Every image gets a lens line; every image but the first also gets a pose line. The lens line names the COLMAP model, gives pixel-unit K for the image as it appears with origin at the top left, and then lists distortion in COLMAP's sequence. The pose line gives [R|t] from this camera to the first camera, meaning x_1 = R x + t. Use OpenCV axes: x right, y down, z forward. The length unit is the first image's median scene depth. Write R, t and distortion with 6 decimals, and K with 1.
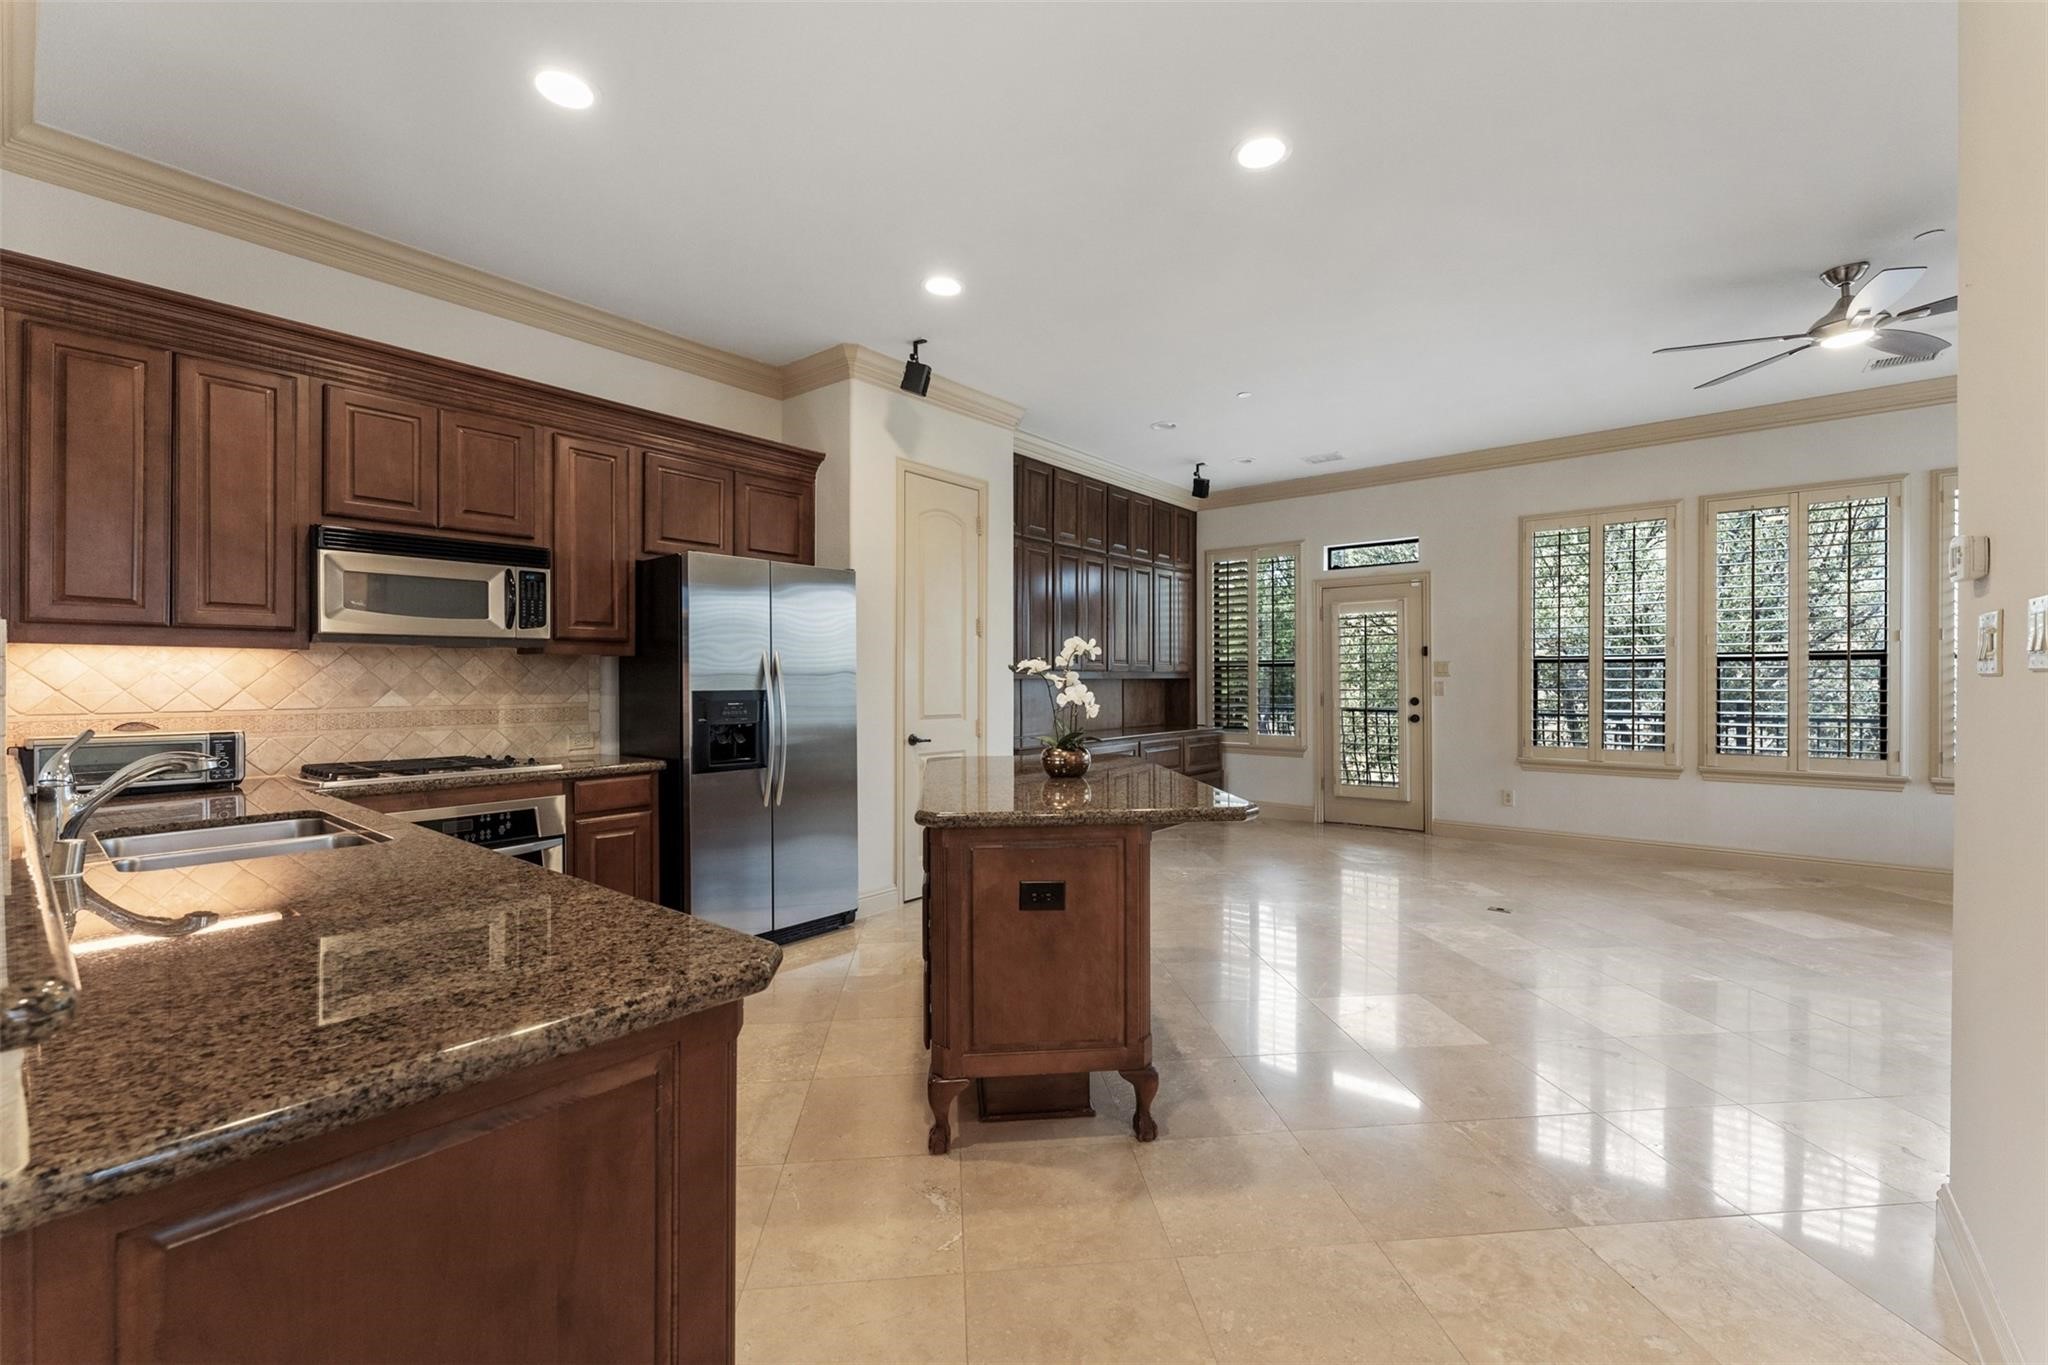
lens RADIAL K [[835.7, 0, 1030.5], [0, 835.7, 678.0], [0, 0, 1]] dist [0.001084, 0.000471]
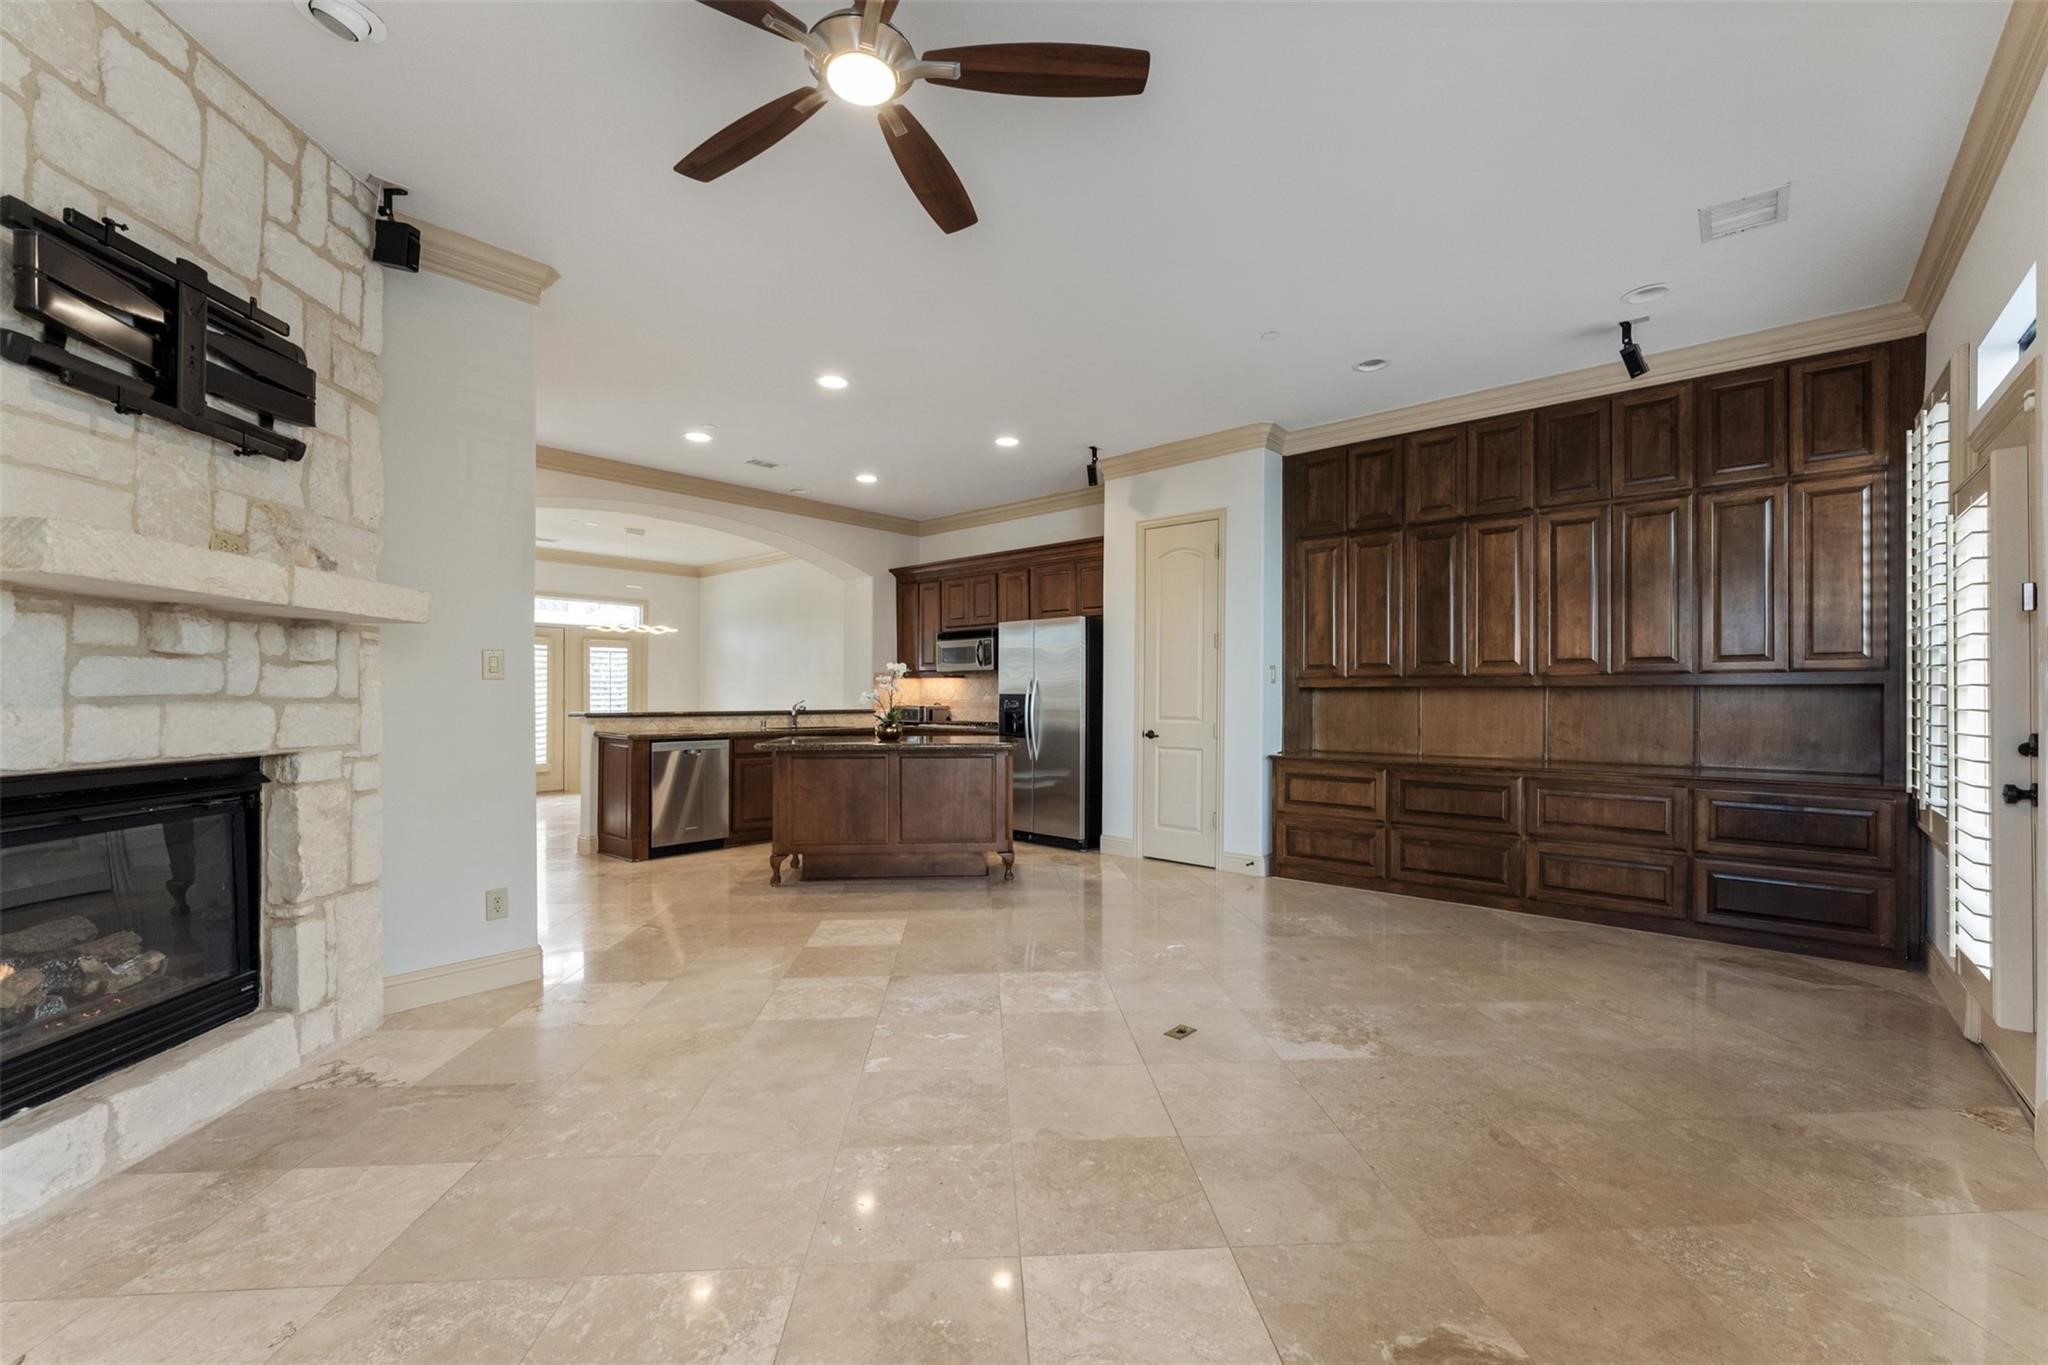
lens RADIAL K [[835.7, 0, 1028.1], [0, 835.7, 687.7], [0, 0, 1]] dist [0.001084, 0.000471]
pose [[-0.029375, -0.003131, -0.999564, 0.787151], [0.004422, 0.999985, -0.003262, 0.002959], [0.999559, -0.004516, -0.029361, 0.573782]]
